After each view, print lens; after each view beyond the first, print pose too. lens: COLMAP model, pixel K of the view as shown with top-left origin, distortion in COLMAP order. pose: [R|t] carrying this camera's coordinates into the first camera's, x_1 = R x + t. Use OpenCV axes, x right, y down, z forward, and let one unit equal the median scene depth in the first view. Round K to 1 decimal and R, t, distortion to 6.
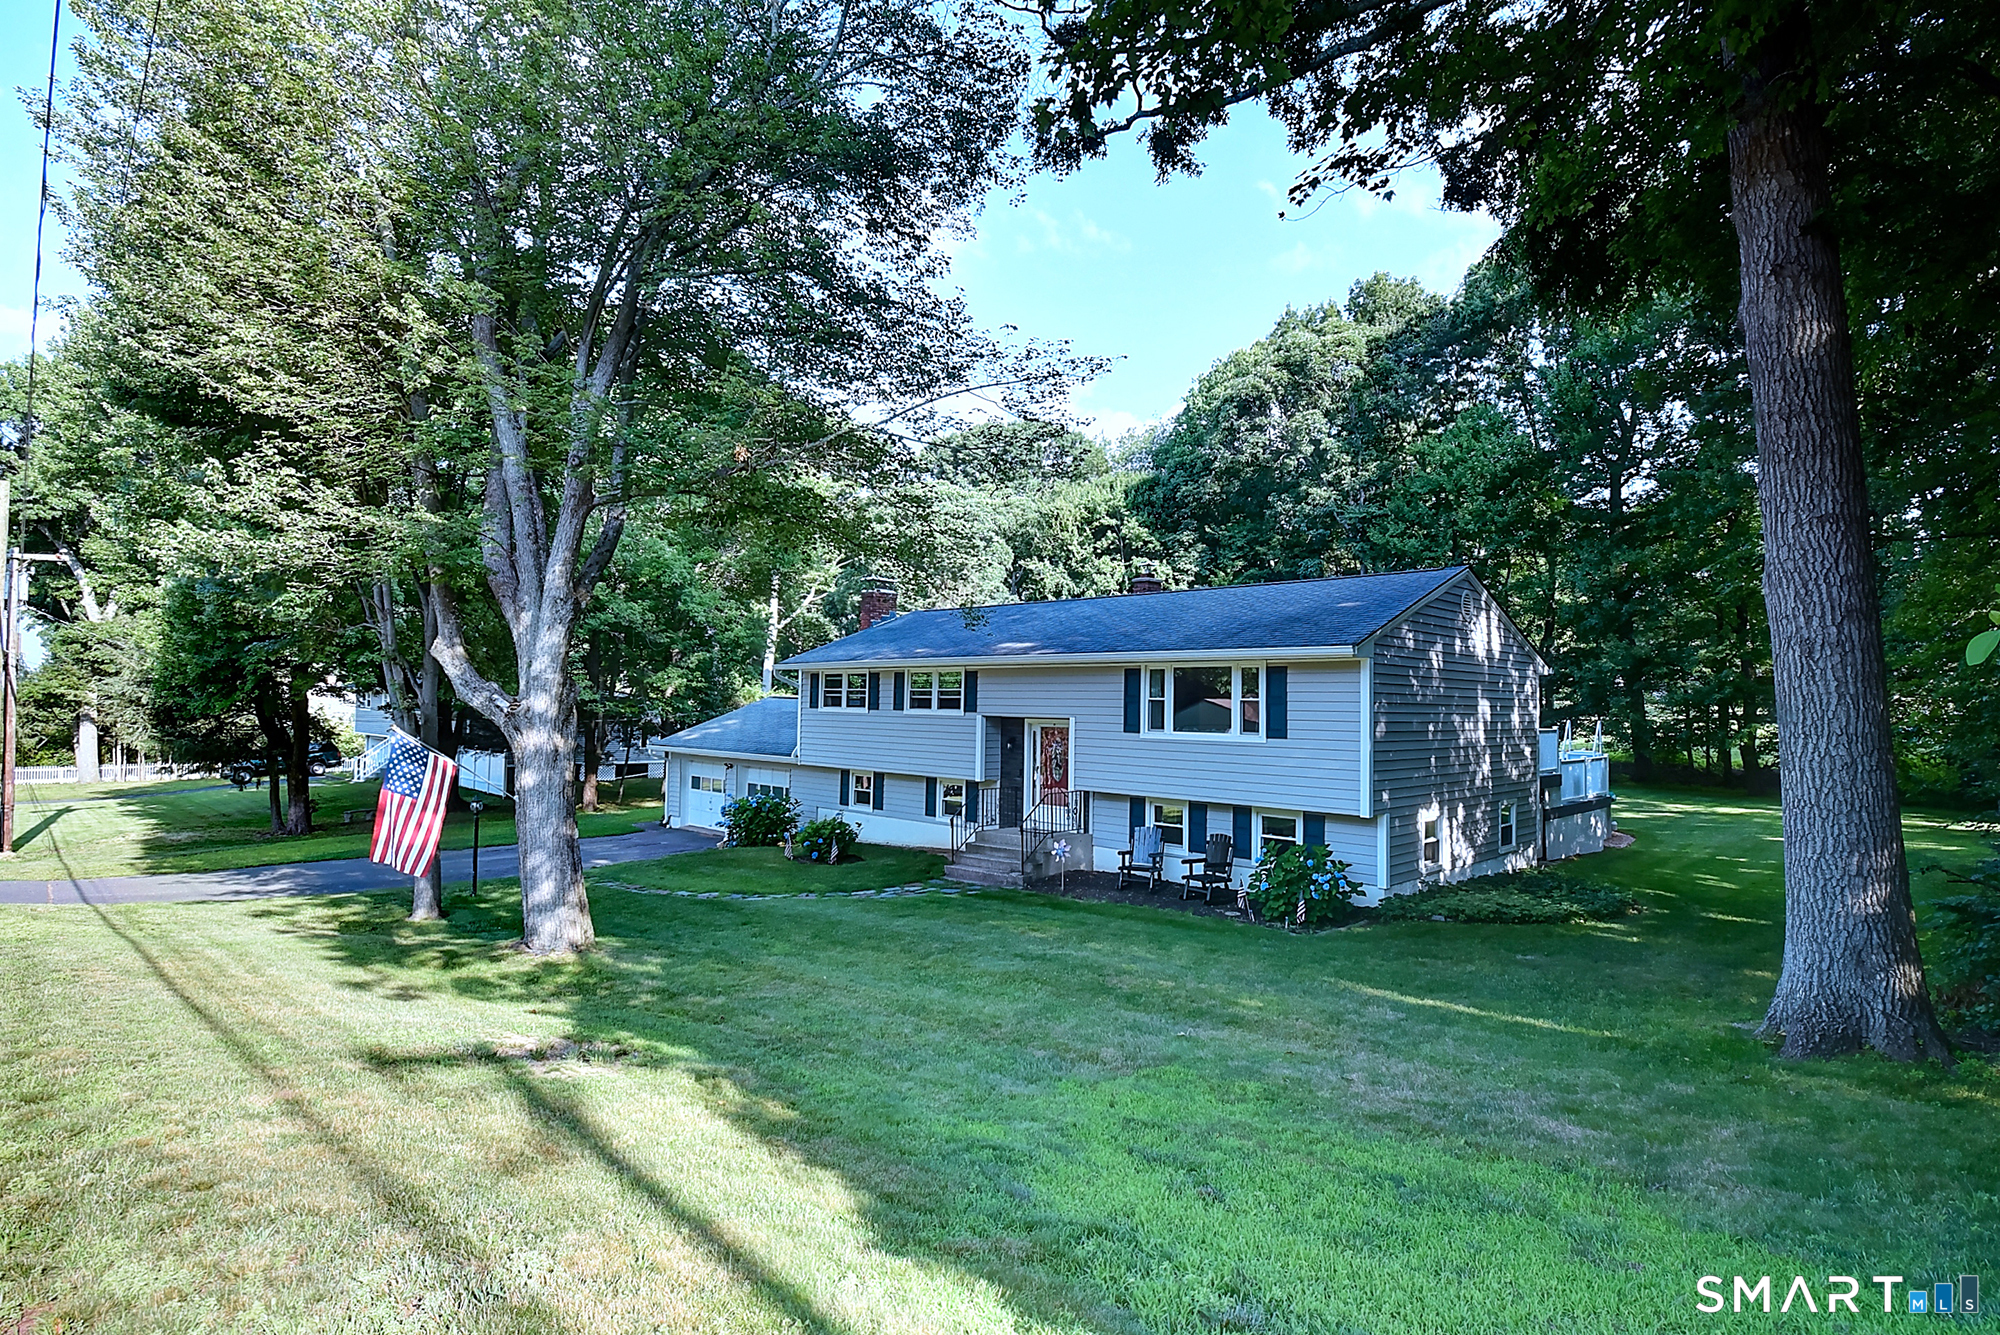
lens RADIAL K [[1080.1, 0, 1000.0], [0, 1080.1, 667.5], [0, 0, 1]] dist [0.004360, 0.000141]
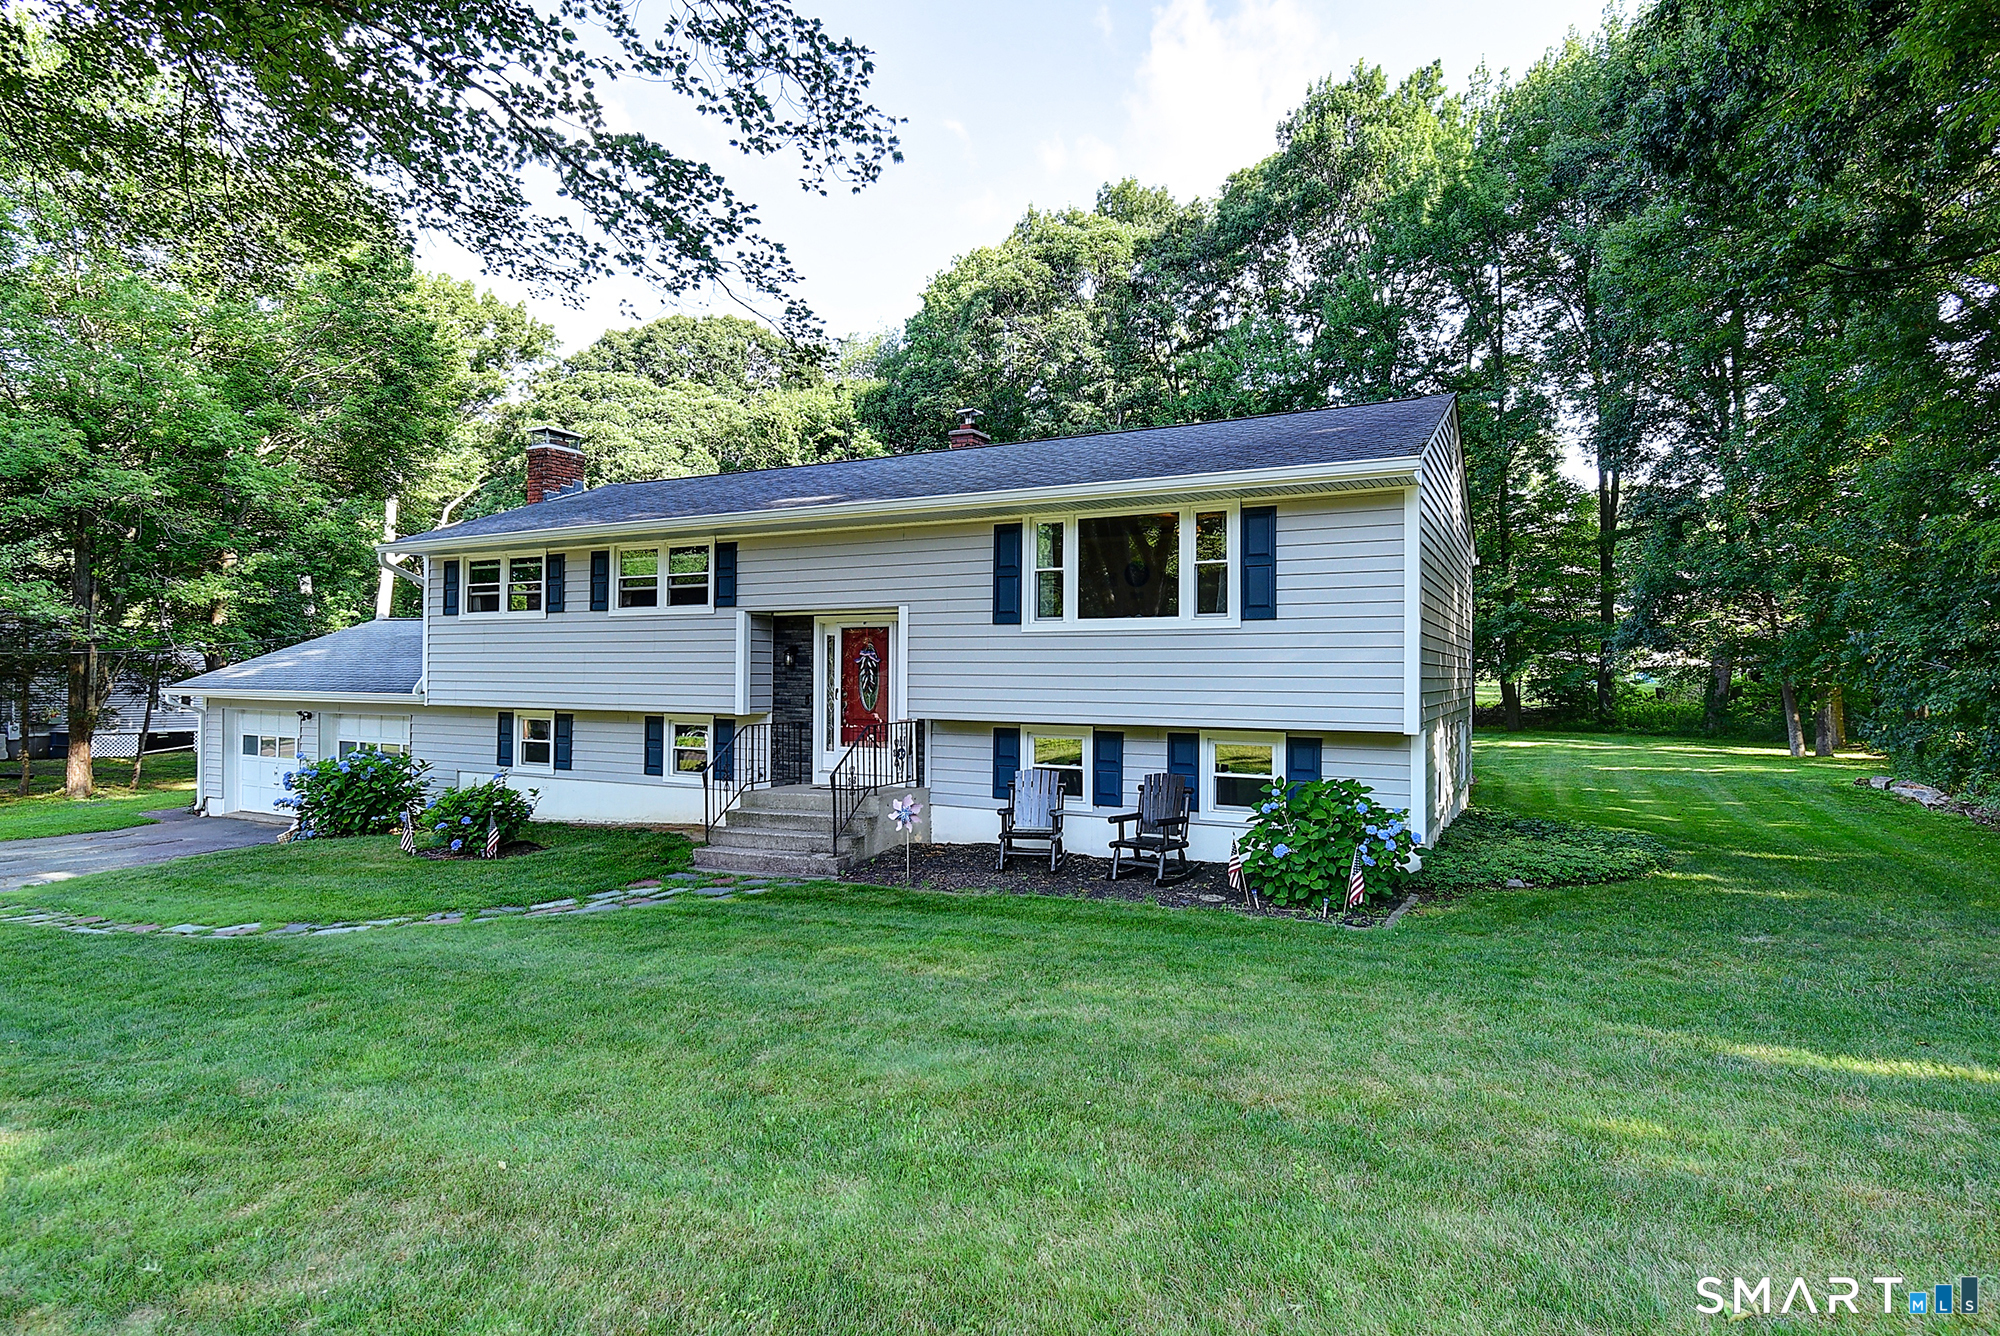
lens RADIAL K [[1056.4, 0, 1000.0], [0, 1056.4, 668.0], [0, 0, 1]] dist [0.015261, -0.028714]
pose [[0.952074, -0.006353, 0.305803, -0.064280], [-0.000311, 0.999764, 0.021735, 0.063856], [-0.305869, -0.020789, 0.951847, 0.356755]]
